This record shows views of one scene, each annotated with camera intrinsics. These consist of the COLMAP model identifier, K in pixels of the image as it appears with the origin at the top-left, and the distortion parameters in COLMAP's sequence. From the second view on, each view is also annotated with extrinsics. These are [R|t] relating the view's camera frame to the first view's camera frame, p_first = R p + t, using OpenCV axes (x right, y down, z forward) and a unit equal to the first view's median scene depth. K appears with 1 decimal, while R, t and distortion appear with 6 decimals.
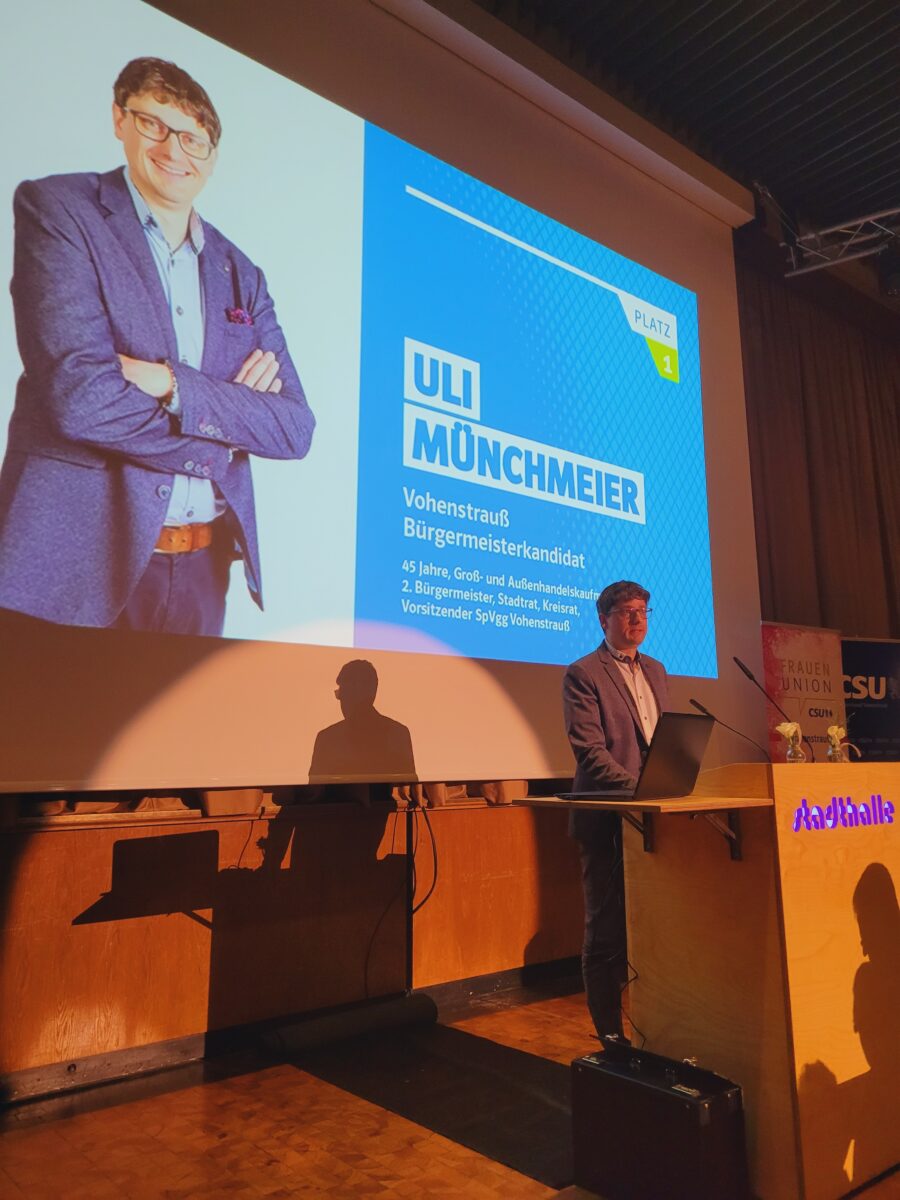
lens RADIAL K [[899.3, 0, 452.8], [0, 899.3, 579.2], [0, 0, 1]] dist [0.045870, -0.033496]
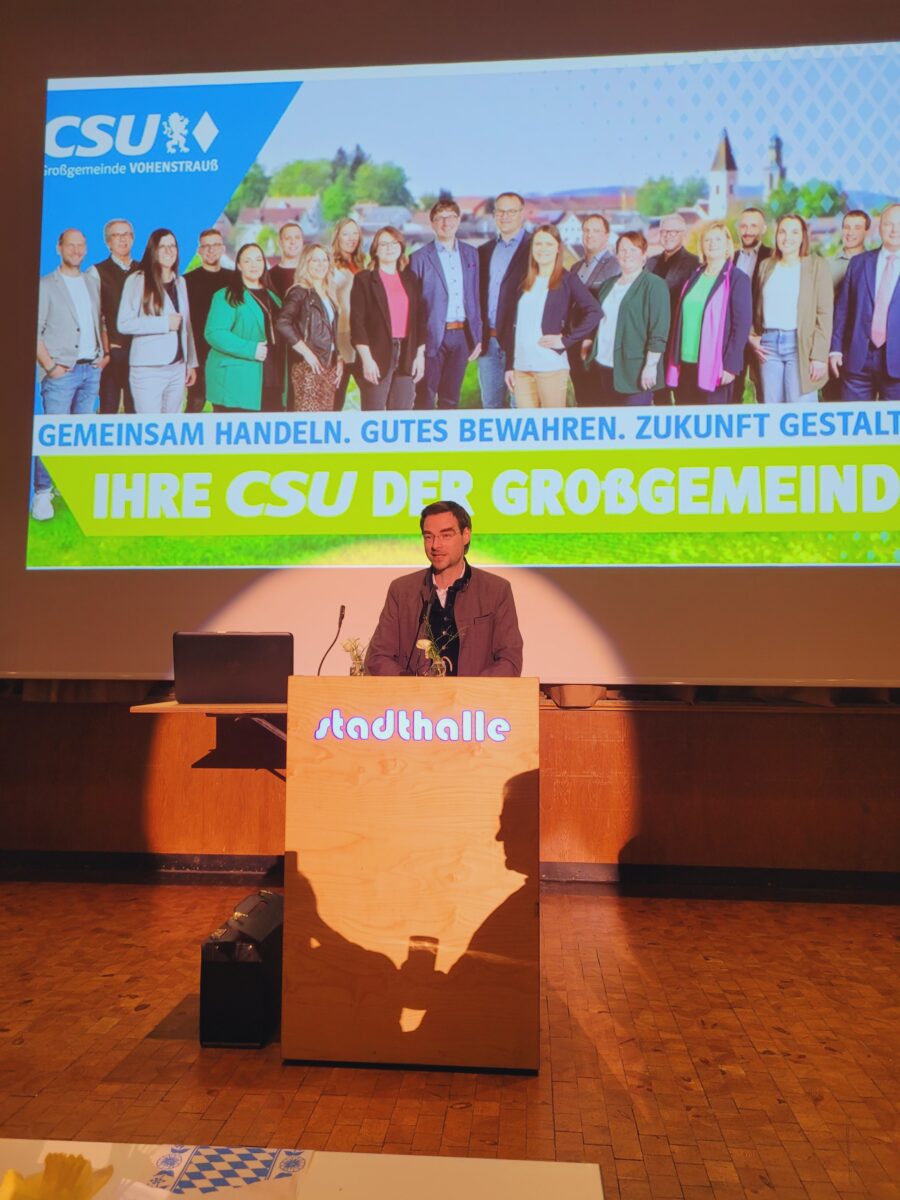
lens RADIAL K [[898.6, 0, 450.0], [0, 898.6, 600.0], [0, 0, 1]] dist [0.011317, 0.001563]
pose [[0.721408, -0.030019, -0.691859, 0.680217], [0.125917, 0.988092, 0.088424, 0.025531], [0.680966, -0.150907, 0.716597, 0.209802]]
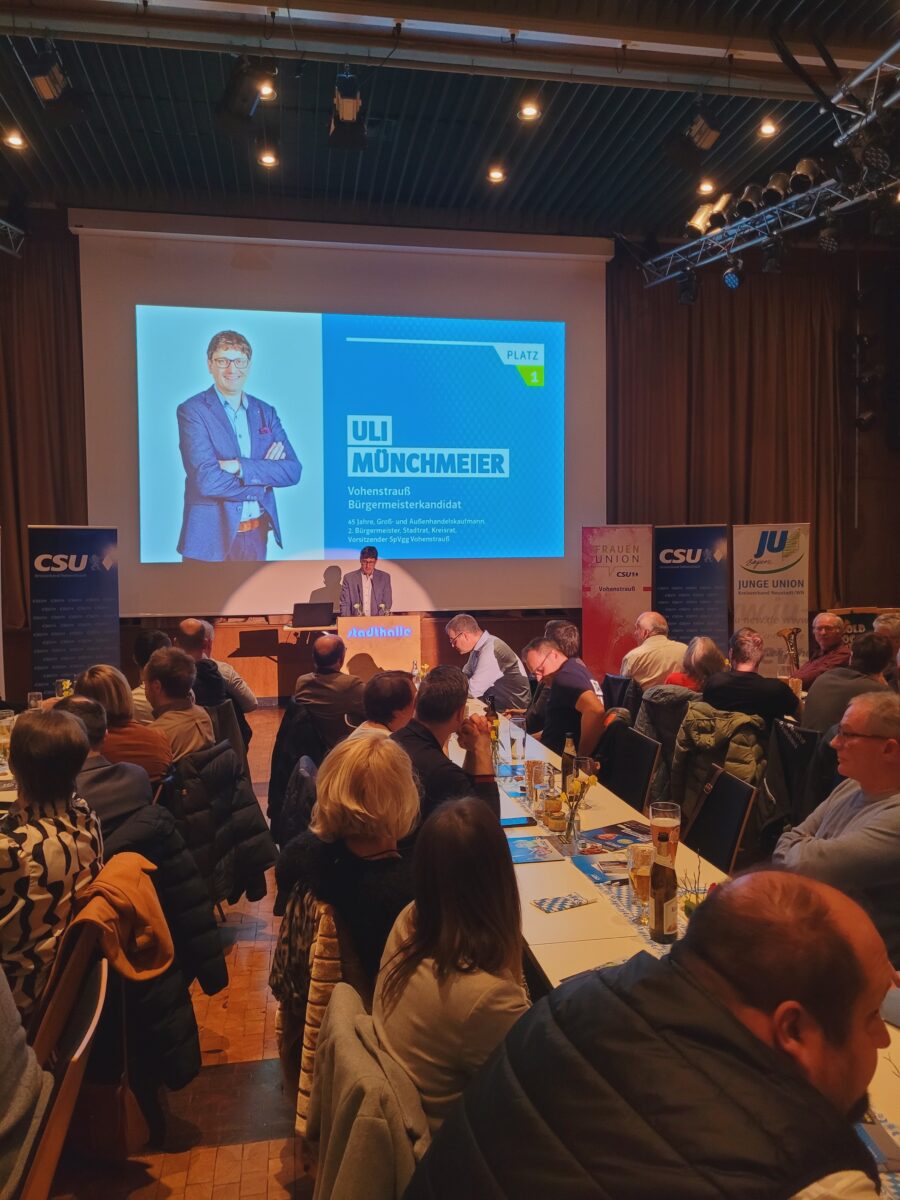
lens RADIAL K [[898.6, 0, 450.0], [0, 898.6, 600.0], [0, 0, 1]] dist [0.011317, 0.001563]
pose [[0.870166, 0.018500, -0.492411, 1.279869], [0.103417, 0.970183, 0.219203, -0.292595], [0.481784, -0.241667, 0.842307, -0.849878]]
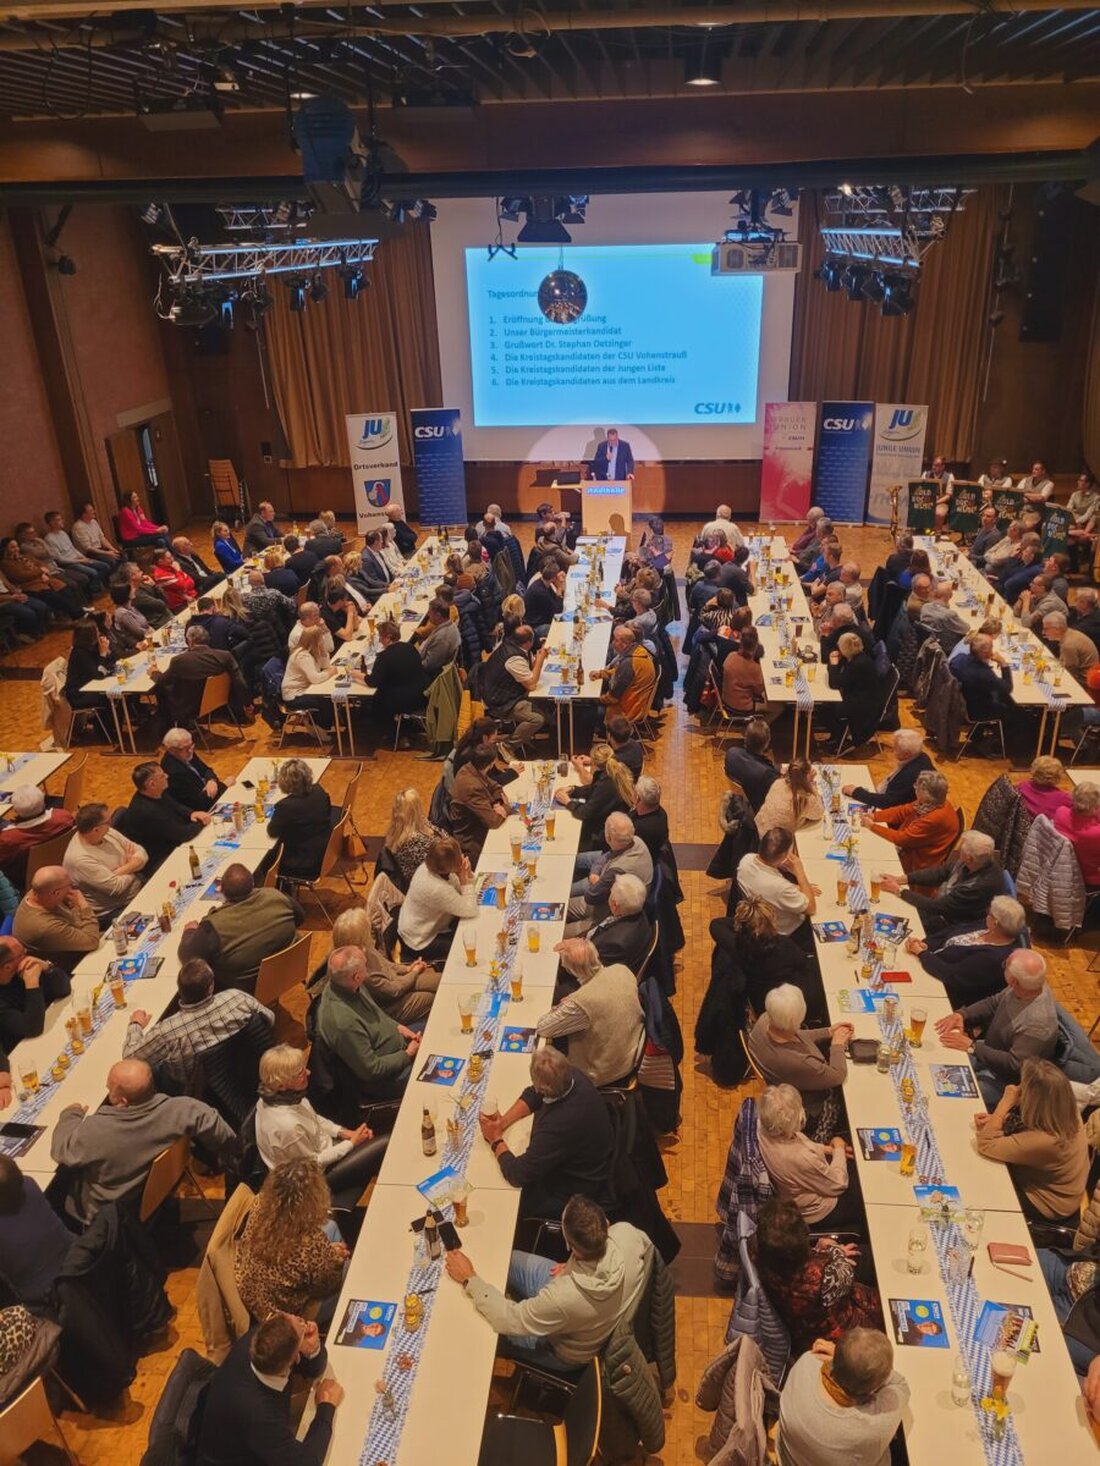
lens RADIAL K [[1097.8, 0, 550.0], [0, 1097.8, 733.0], [0, 0, 1]] dist [0.011317, 0.001563]
pose [[0.695743, 0.287273, -0.658343, 2.873706], [0.170994, 0.823951, 0.540246, -1.243879], [0.697640, -0.488445, 0.524137, -1.941147]]
